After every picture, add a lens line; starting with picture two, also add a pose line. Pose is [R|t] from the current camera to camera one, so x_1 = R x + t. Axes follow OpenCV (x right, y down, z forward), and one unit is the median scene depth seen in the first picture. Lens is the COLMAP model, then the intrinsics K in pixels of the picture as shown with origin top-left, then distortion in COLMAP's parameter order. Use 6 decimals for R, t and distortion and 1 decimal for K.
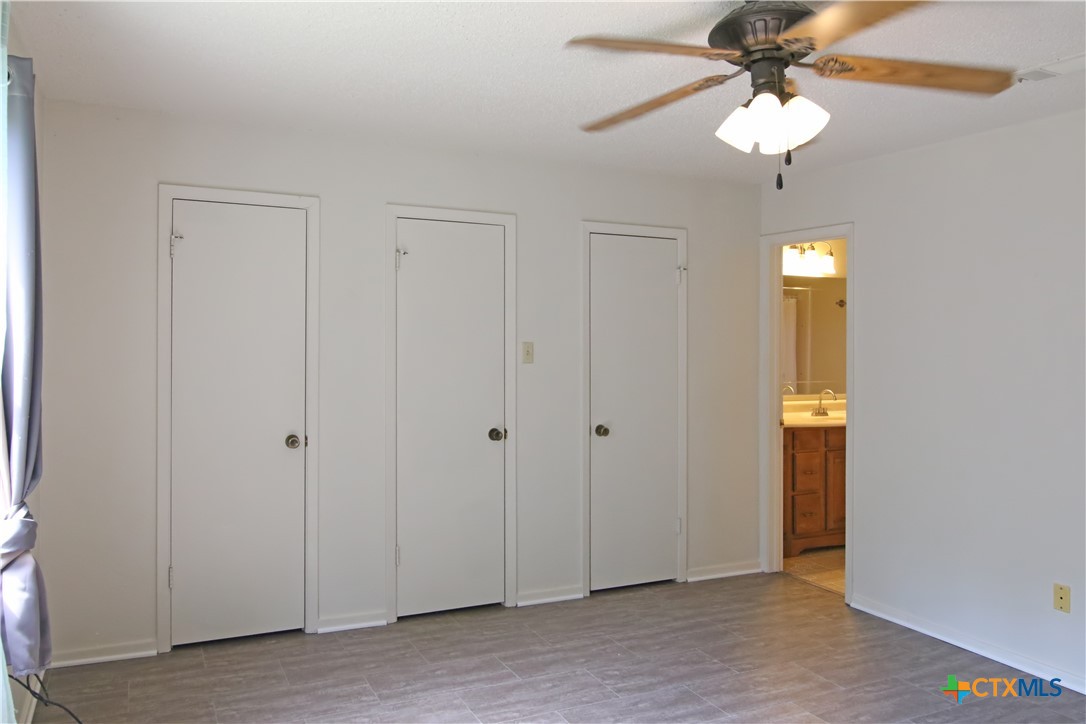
lens RADIAL K [[833.0, 0, 544.2], [0, 833.0, 340.4], [0, 0, 1]] dist [-0.003579, -0.002154]
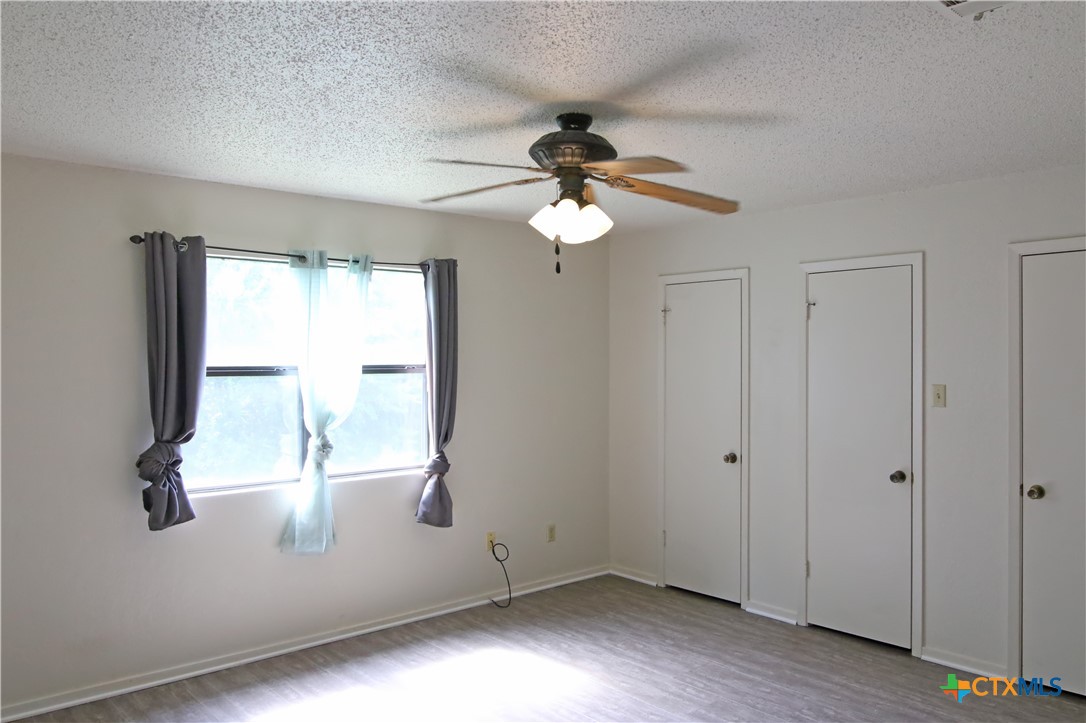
lens RADIAL K [[858.8, 0, 541.6], [0, 858.8, 377.2], [0, 0, 1]] dist [0.004650, 0.006159]
pose [[0.242684, -0.000205, -0.970105, 0.996256], [-0.001372, 0.999999, -0.000555, -0.006002], [0.970104, 0.001465, 0.242683, 0.400830]]
